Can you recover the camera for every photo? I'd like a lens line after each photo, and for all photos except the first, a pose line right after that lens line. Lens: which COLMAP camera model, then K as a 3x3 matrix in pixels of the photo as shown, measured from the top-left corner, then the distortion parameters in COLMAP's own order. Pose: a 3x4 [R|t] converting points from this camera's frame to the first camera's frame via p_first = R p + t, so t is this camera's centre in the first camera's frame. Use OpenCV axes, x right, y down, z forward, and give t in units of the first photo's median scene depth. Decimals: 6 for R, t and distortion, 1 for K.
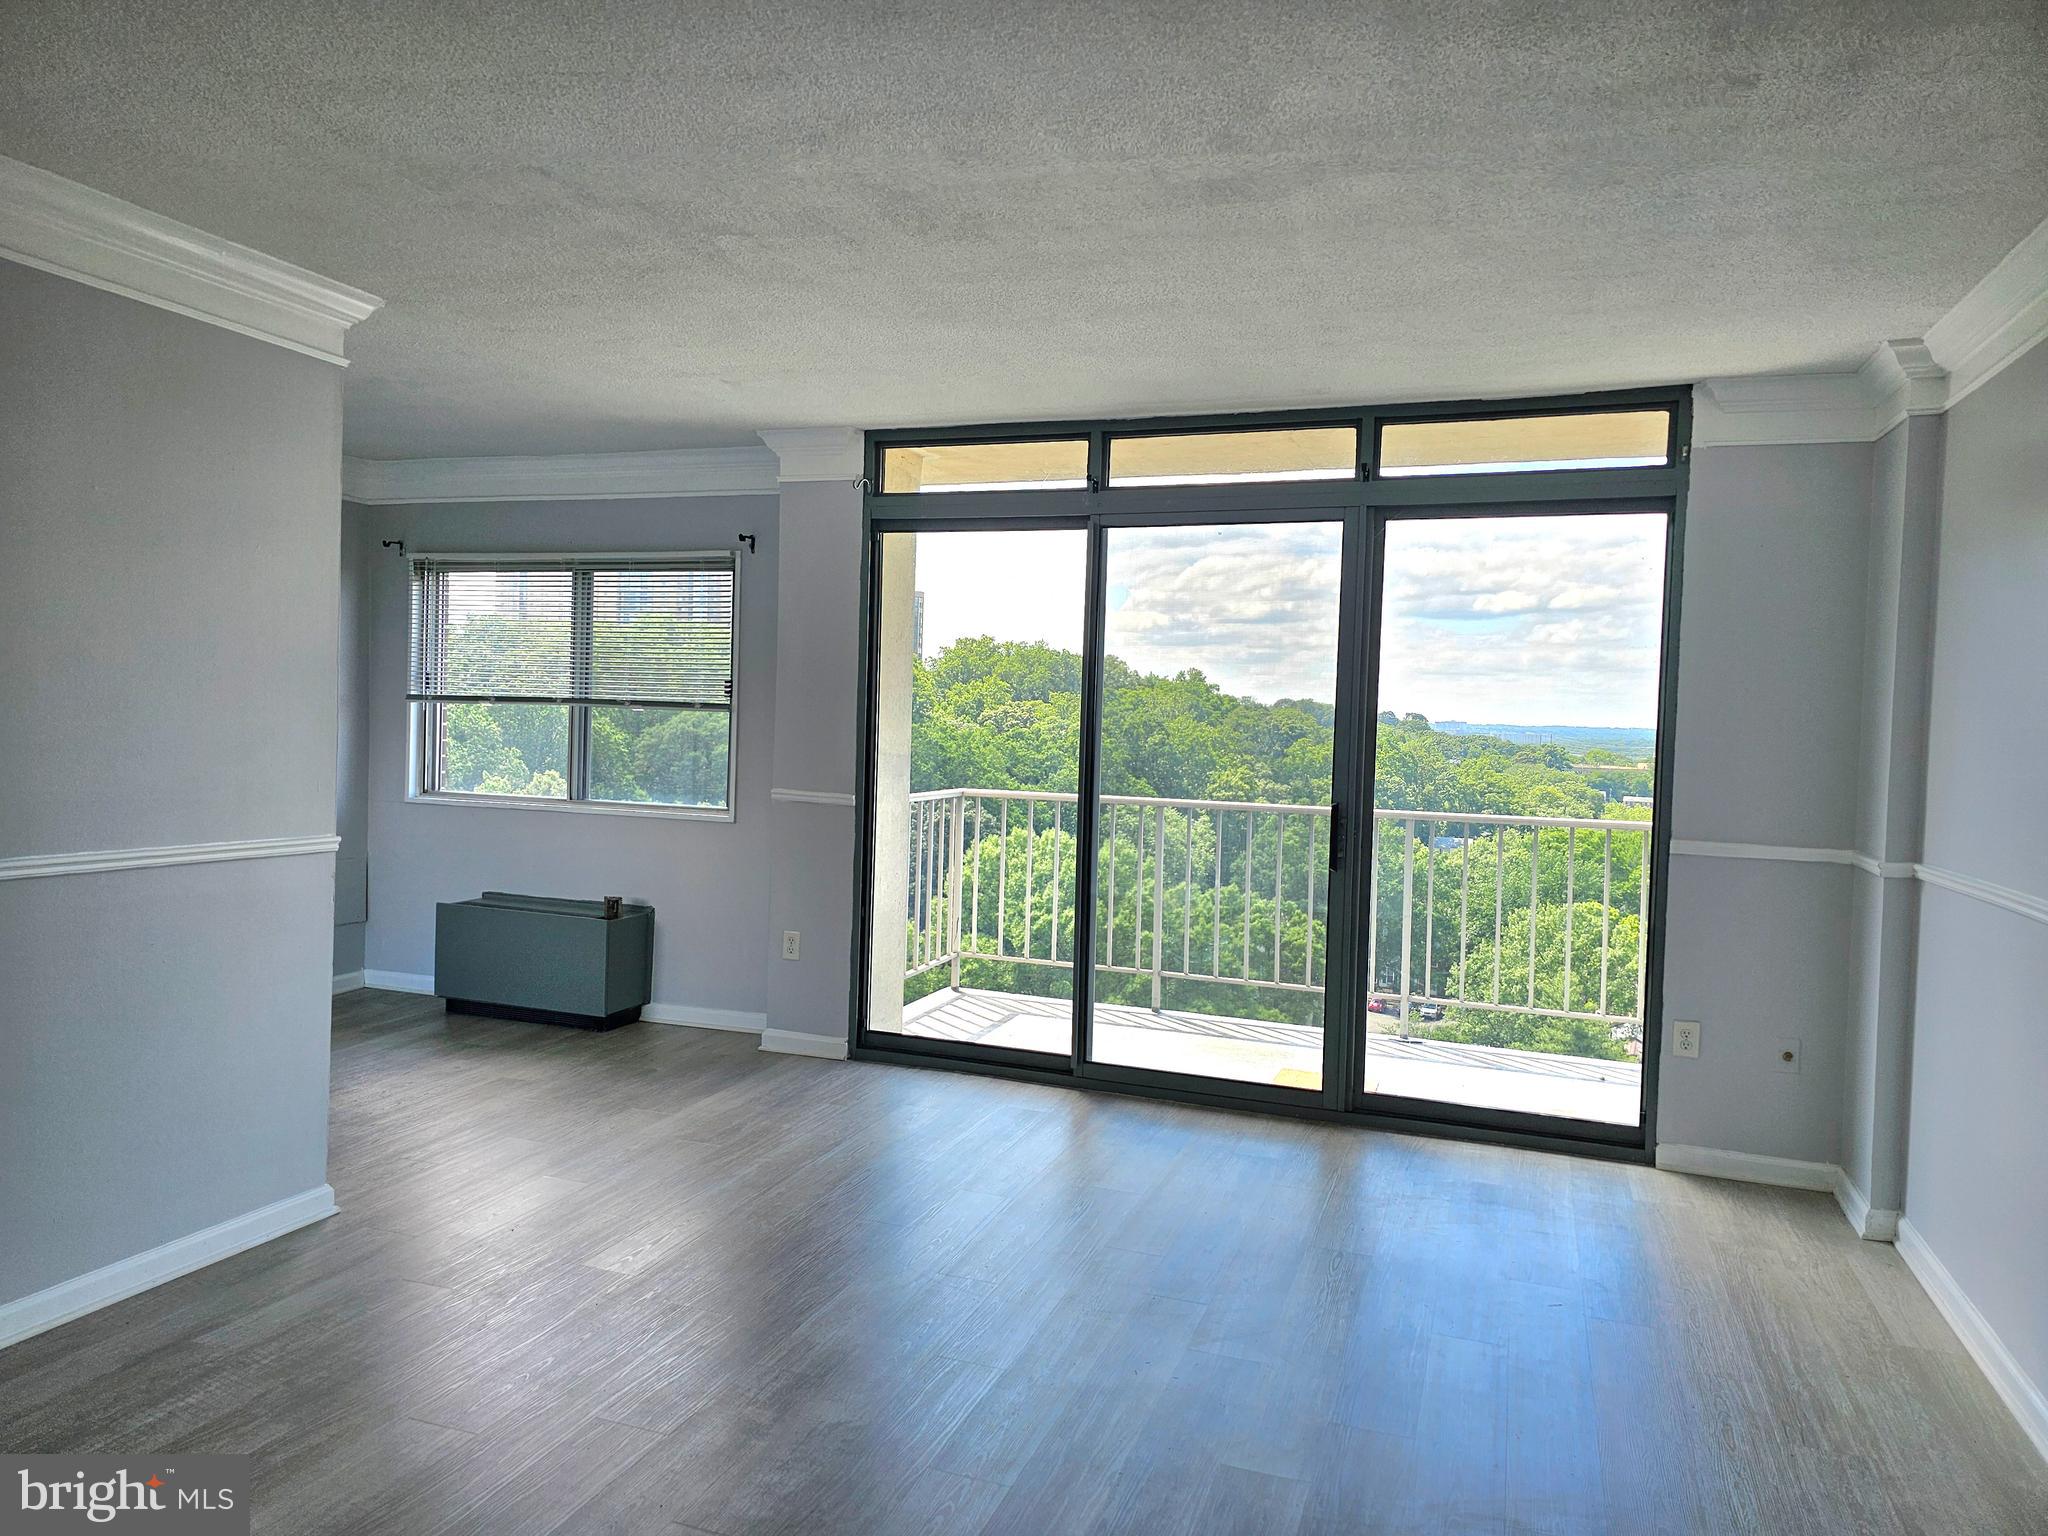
lens RADIAL K [[1376.3, 0, 996.4], [0, 1376.3, 761.9], [0, 0, 1]] dist [0.046085, -0.047060]
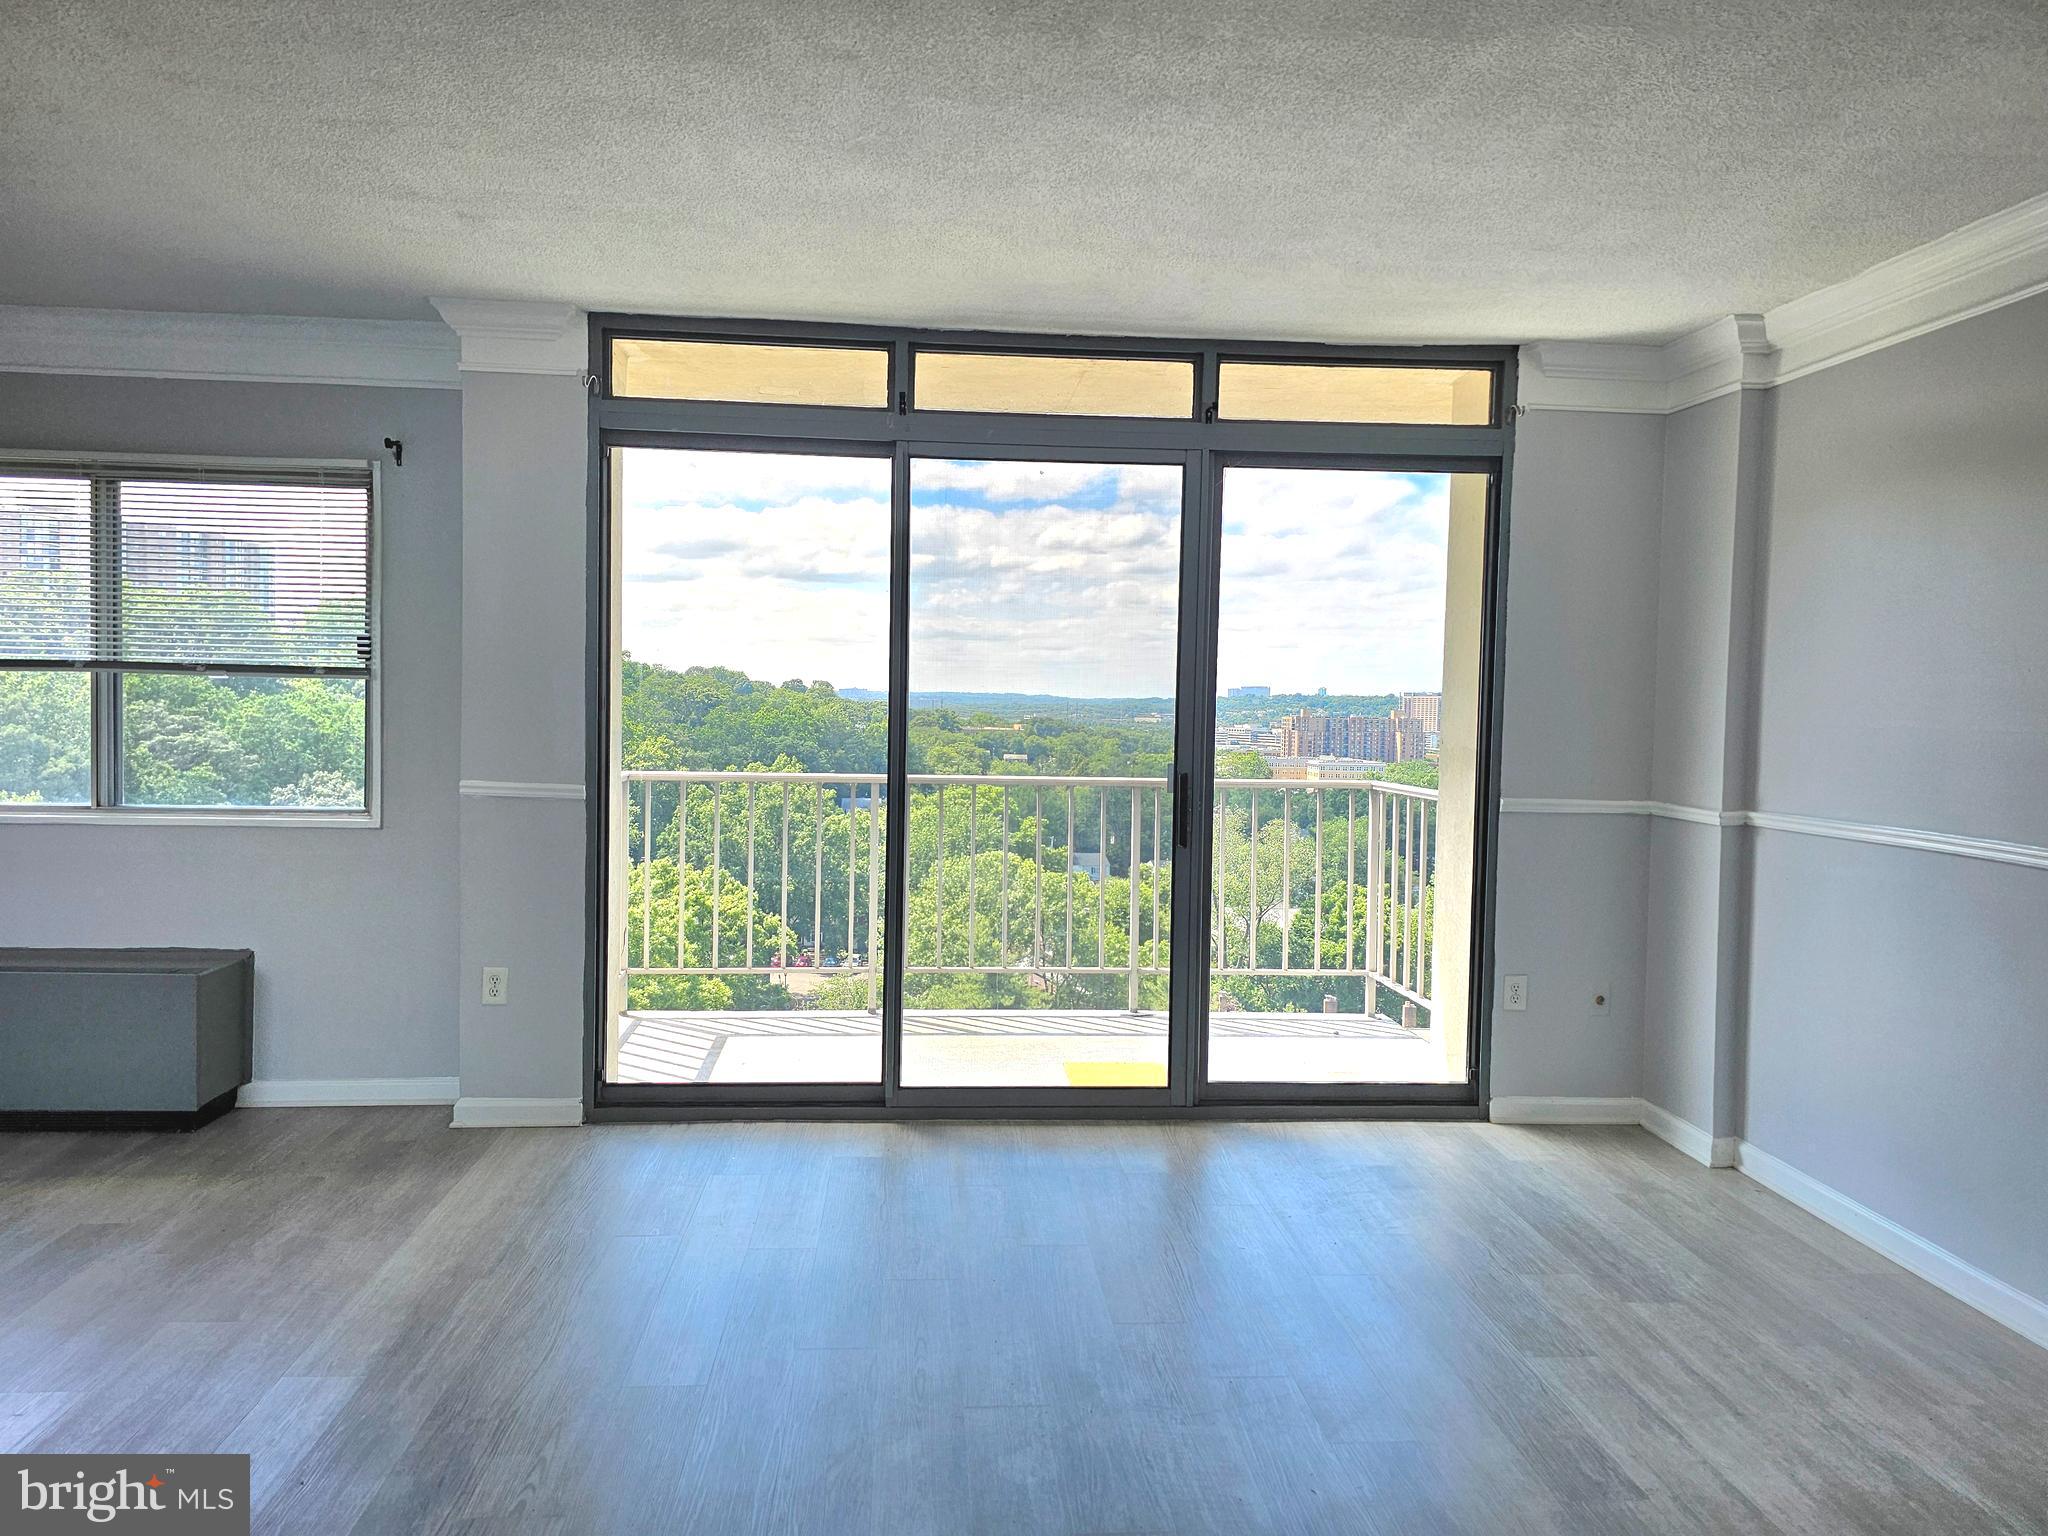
lens RADIAL K [[1376.3, 0, 1016.4], [0, 1376.3, 761.8], [0, 0, 1]] dist [0.046085, -0.047060]
pose [[0.906835, -0.032061, 0.420264, -0.216296], [0.022301, 0.999356, 0.028118, -0.005584], [-0.420895, -0.016126, 0.906966, 0.197310]]
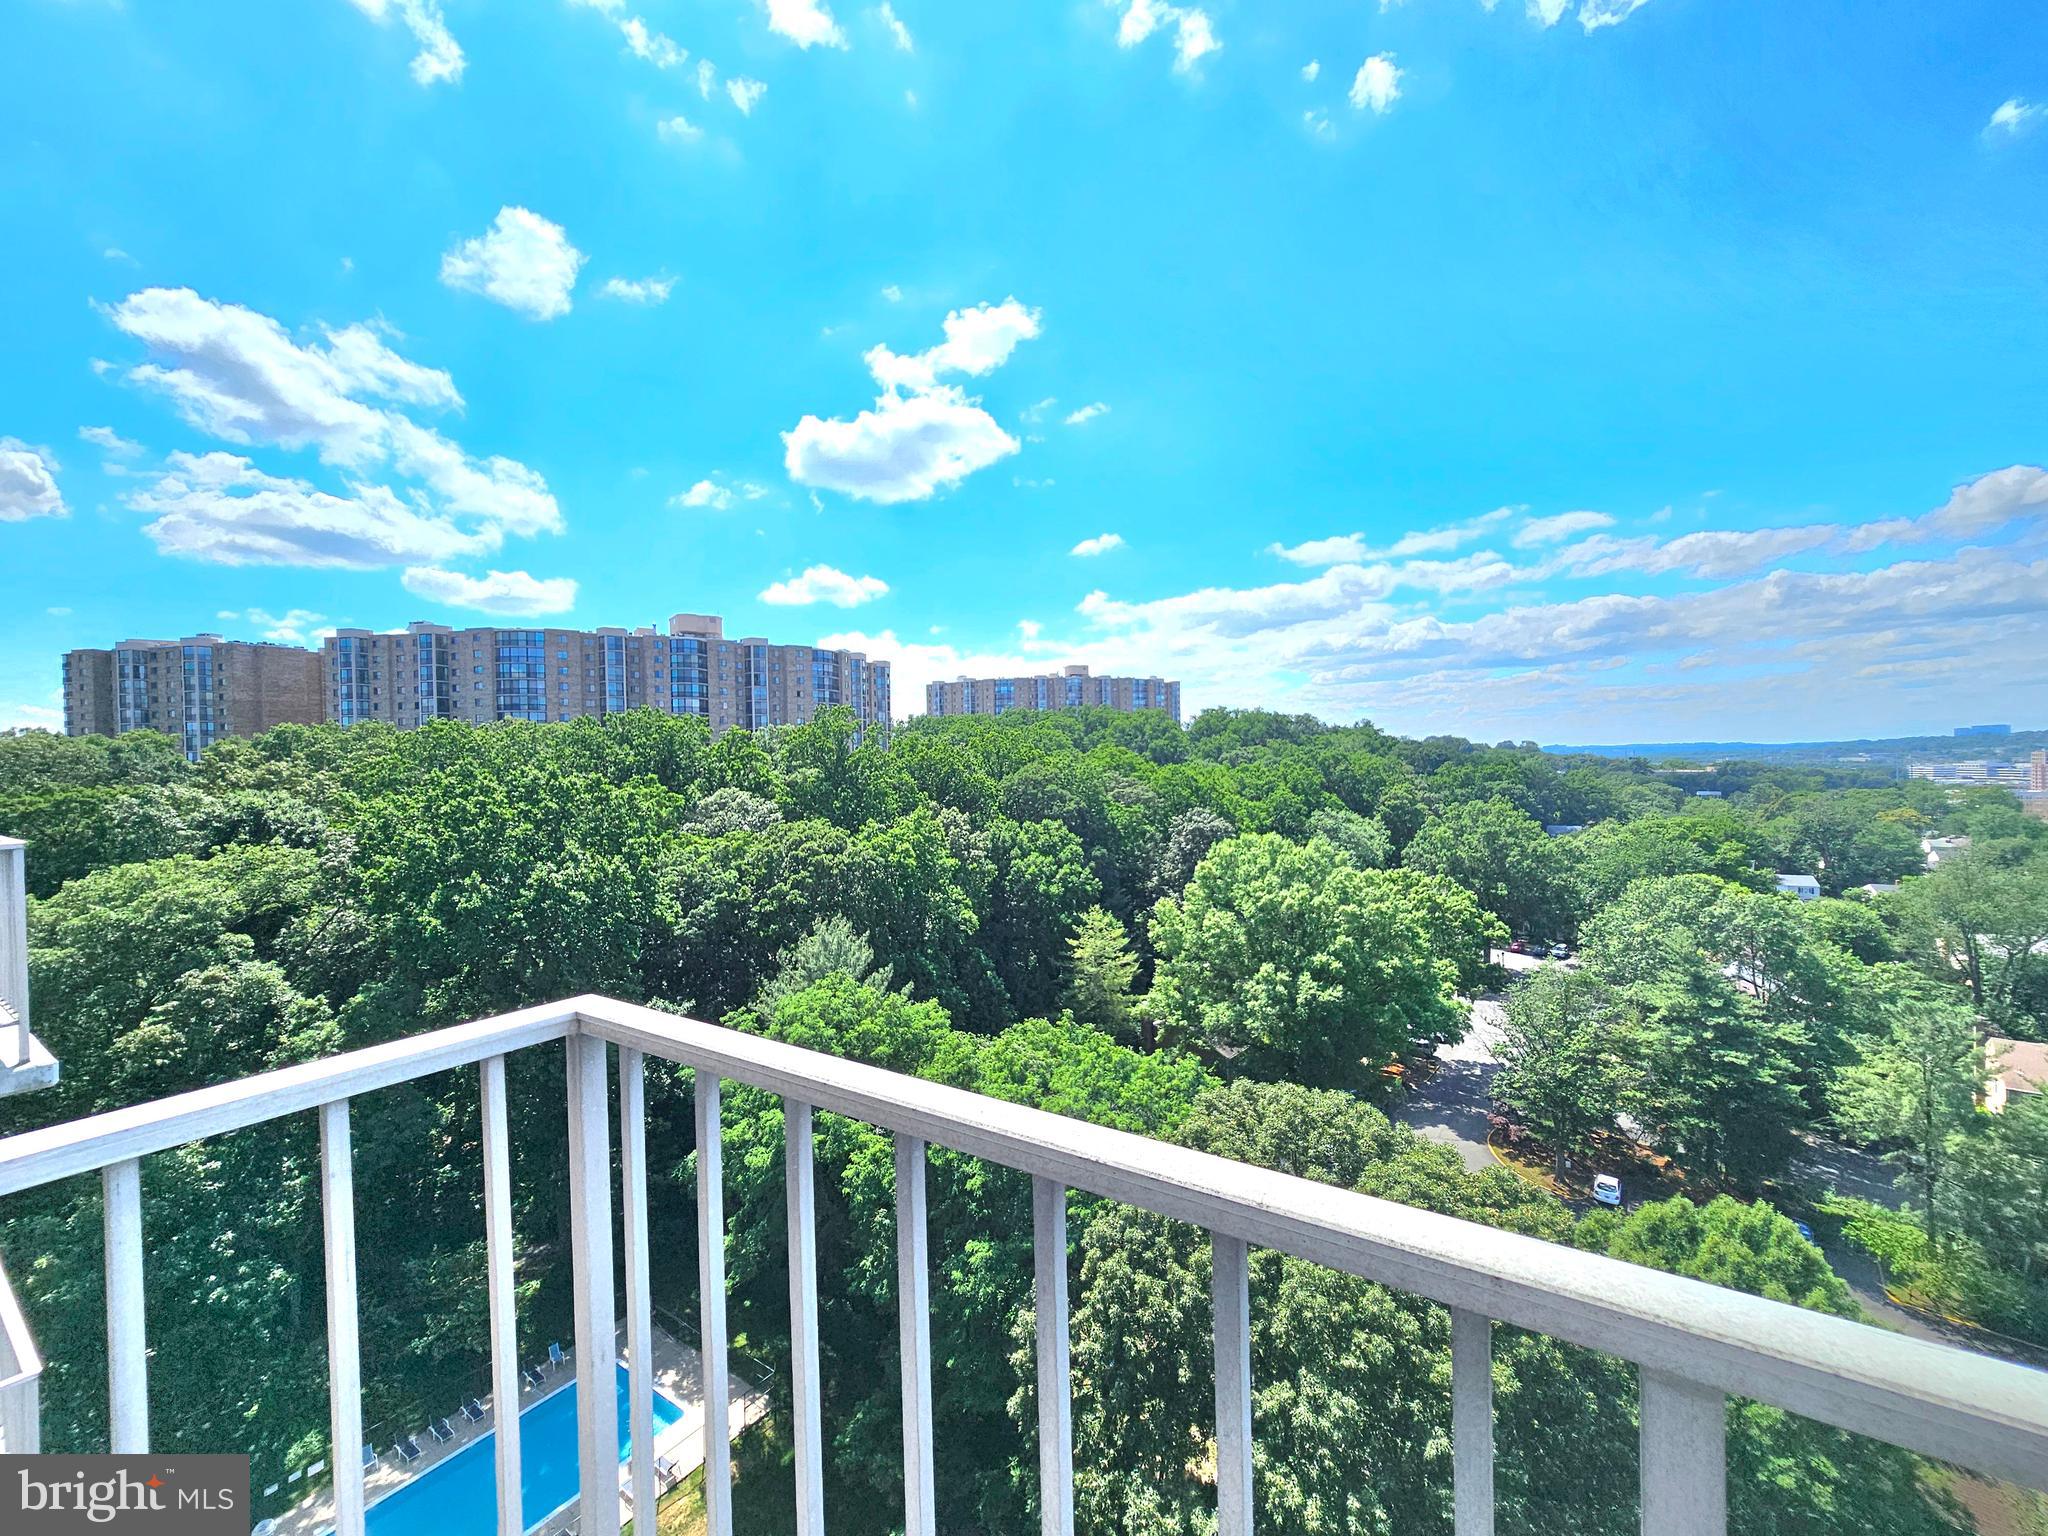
lens RADIAL K [[843.5, 0, 1015.7], [0, 843.5, 773.8], [0, 0, 1]] dist [-0.000926, -0.000039]
pose [[0.967126, -0.048250, -0.249677, 0.093822], [0.042982, 0.998724, -0.026513, -0.019455], [0.250638, 0.014909, 0.967966, 1.085768]]
